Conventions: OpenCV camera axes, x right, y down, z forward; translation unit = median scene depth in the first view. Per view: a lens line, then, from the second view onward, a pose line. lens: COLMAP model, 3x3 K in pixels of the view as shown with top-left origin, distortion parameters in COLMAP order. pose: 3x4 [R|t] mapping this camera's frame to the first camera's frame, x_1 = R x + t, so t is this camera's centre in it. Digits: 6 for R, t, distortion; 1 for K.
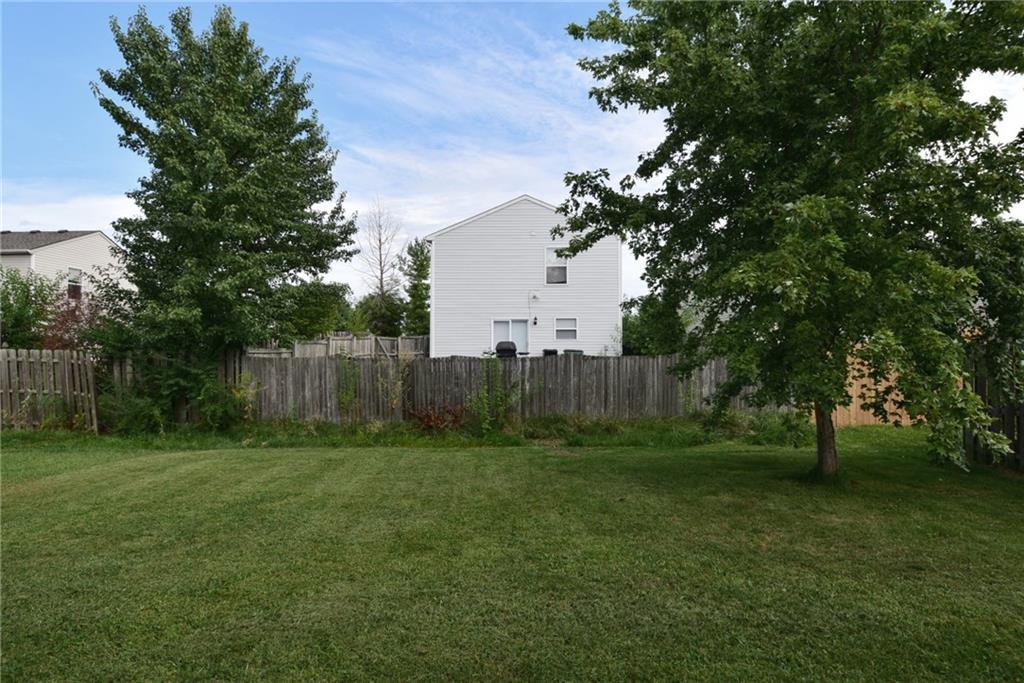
lens RADIAL K [[531.1, 0, 515.8], [0, 531.1, 339.1], [0, 0, 1]] dist [-0.006723, -0.008442]
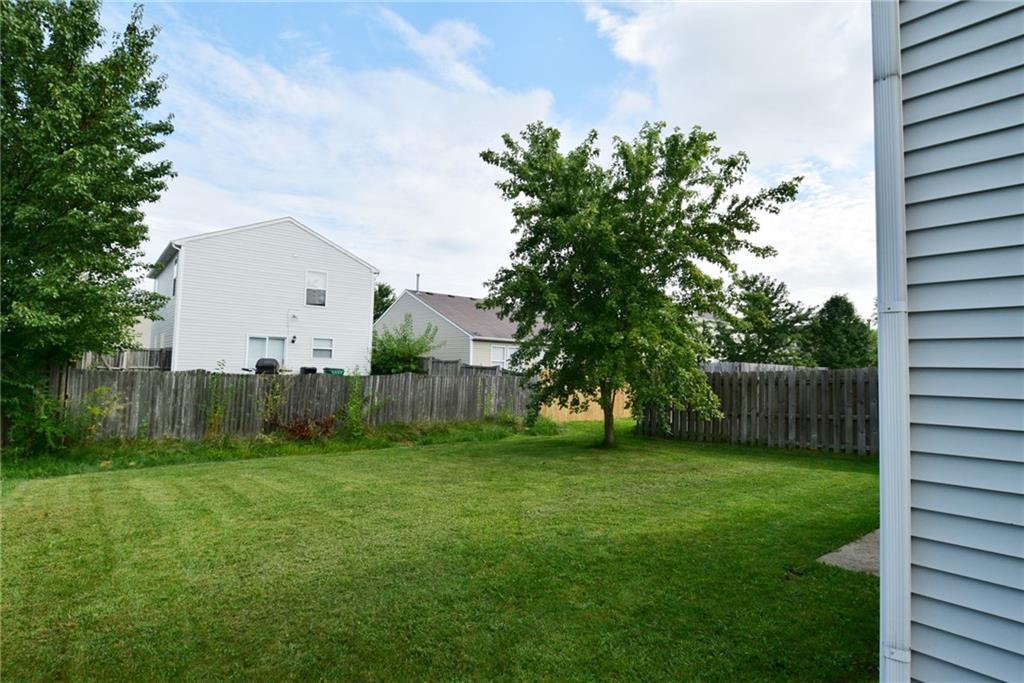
lens RADIAL K [[531.1, 0, 511.9], [0, 531.1, 341.2], [0, 0, 1]] dist [-0.006723, -0.008442]
pose [[0.773244, 0.056877, 0.631552, -0.506093], [-0.038401, 0.998341, -0.042893, -0.004517], [-0.632944, 0.008915, 0.774146, -0.131202]]
